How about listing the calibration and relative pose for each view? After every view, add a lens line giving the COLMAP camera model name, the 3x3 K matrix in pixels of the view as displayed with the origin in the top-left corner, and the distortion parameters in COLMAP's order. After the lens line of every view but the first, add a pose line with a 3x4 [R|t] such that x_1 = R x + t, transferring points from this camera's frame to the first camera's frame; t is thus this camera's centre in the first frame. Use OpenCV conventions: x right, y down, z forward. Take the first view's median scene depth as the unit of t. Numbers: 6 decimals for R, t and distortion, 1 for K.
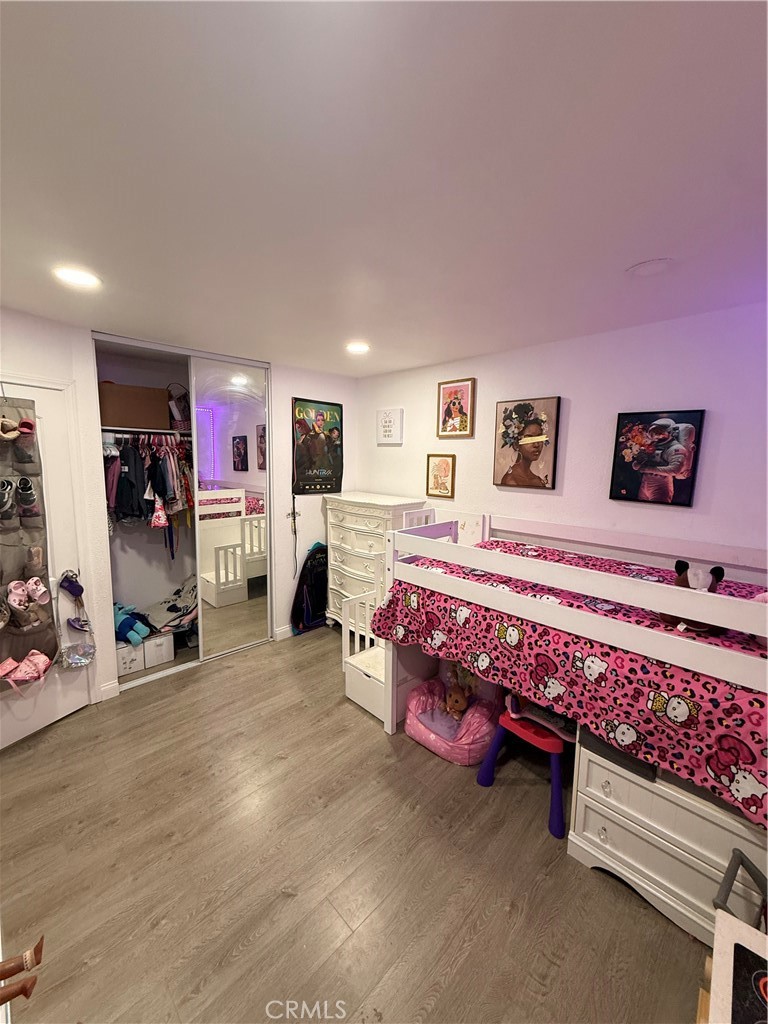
lens RADIAL K [[407.3, 0, 383.7], [0, 407.3, 506.9], [0, 0, 1]] dist [0.000030, -0.000269]
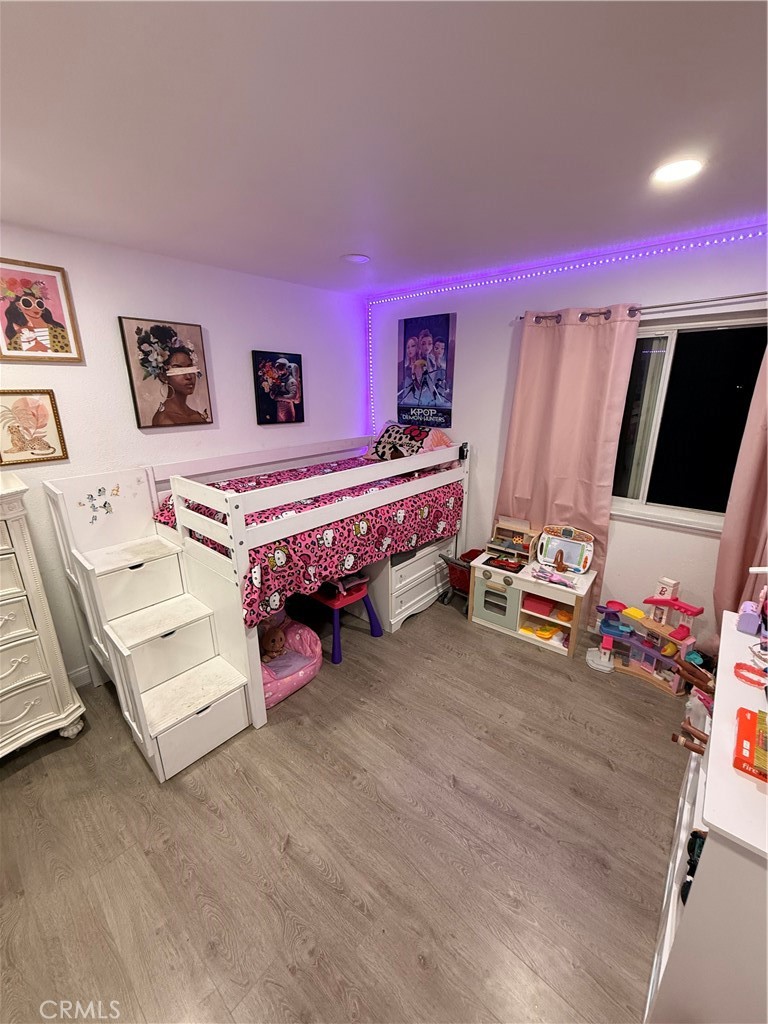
lens RADIAL K [[407.3, 0, 383.3], [0, 407.3, 508.8], [0, 0, 1]] dist [0.000030, -0.000269]
pose [[-0.075738, -0.299003, 0.951242, -0.739709], [0.134403, 0.942215, 0.306867, -0.112051], [-0.988028, 0.151091, -0.031174, 0.758072]]
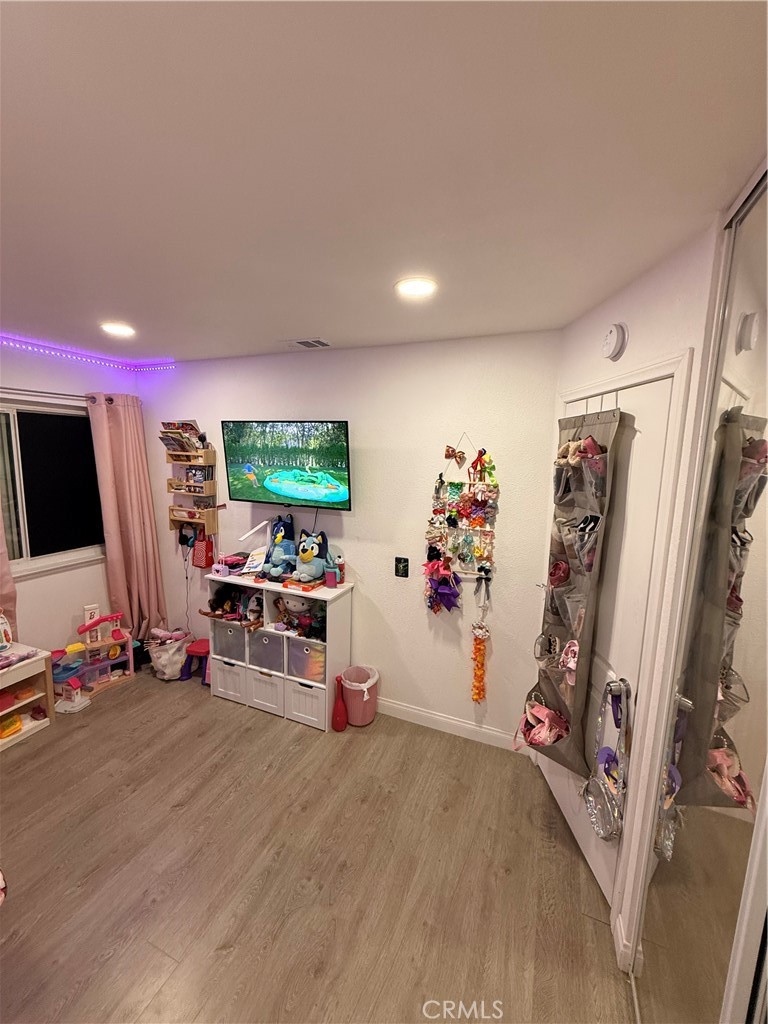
lens RADIAL K [[407.3, 0, 384.0], [0, 407.3, 509.1], [0, 0, 1]] dist [0.000030, -0.000269]
pose [[-0.924700, 0.015282, -0.380390, -0.244546], [-0.086251, 0.964803, 0.248428, -0.226792], [0.370798, 0.262531, -0.890835, 1.454948]]
